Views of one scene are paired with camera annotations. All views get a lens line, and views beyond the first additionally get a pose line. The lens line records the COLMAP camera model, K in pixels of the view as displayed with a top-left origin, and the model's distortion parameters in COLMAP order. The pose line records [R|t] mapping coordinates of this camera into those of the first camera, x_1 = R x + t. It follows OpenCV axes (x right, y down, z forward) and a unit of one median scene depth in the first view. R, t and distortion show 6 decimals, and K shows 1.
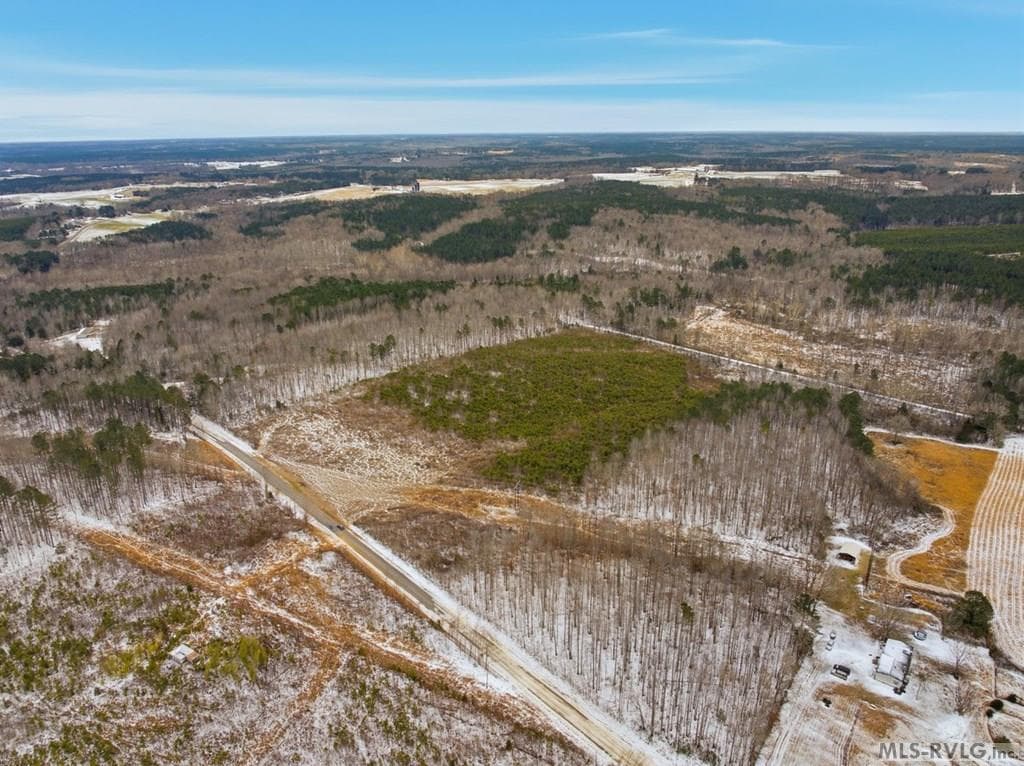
lens RADIAL K [[713.8, 0, 517.5], [0, 713.8, 384.3], [0, 0, 1]] dist [-0.033564, -0.000292]
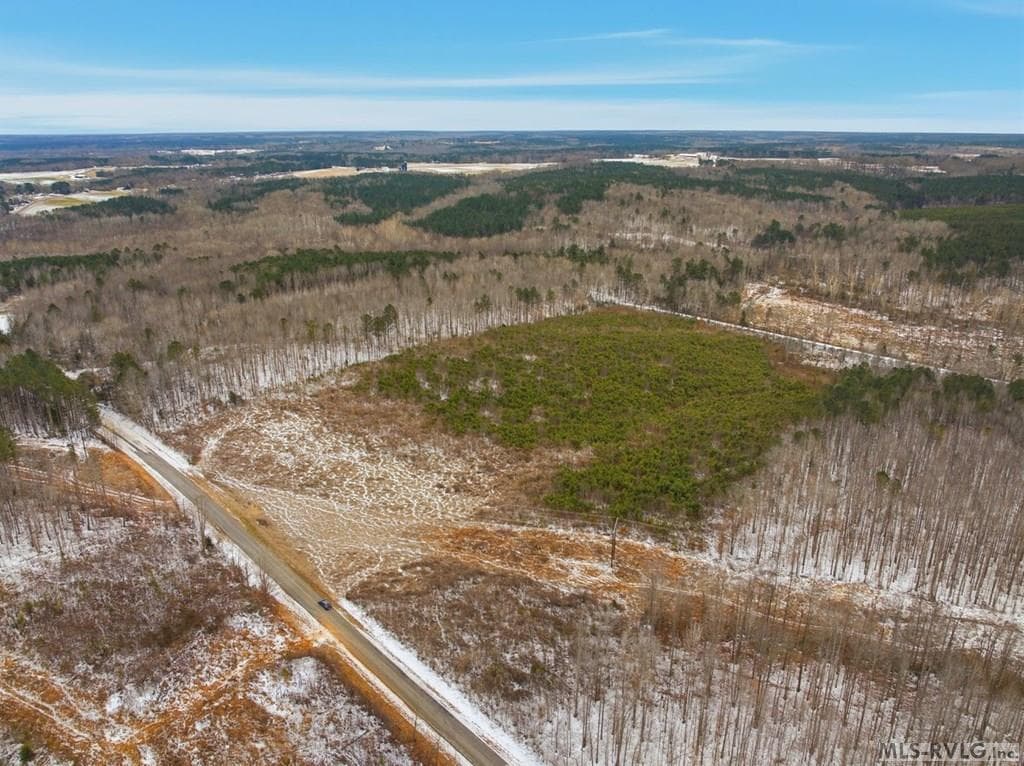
lens RADIAL K [[713.8, 0, 506.7], [0, 713.8, 378.0], [0, 0, 1]] dist [-0.033564, -0.000292]
pose [[0.999925, -0.000903, 0.012199, -0.055766], [0.000996, 0.999970, -0.007643, 0.010896], [-0.012191, 0.007655, 0.999896, 0.217053]]
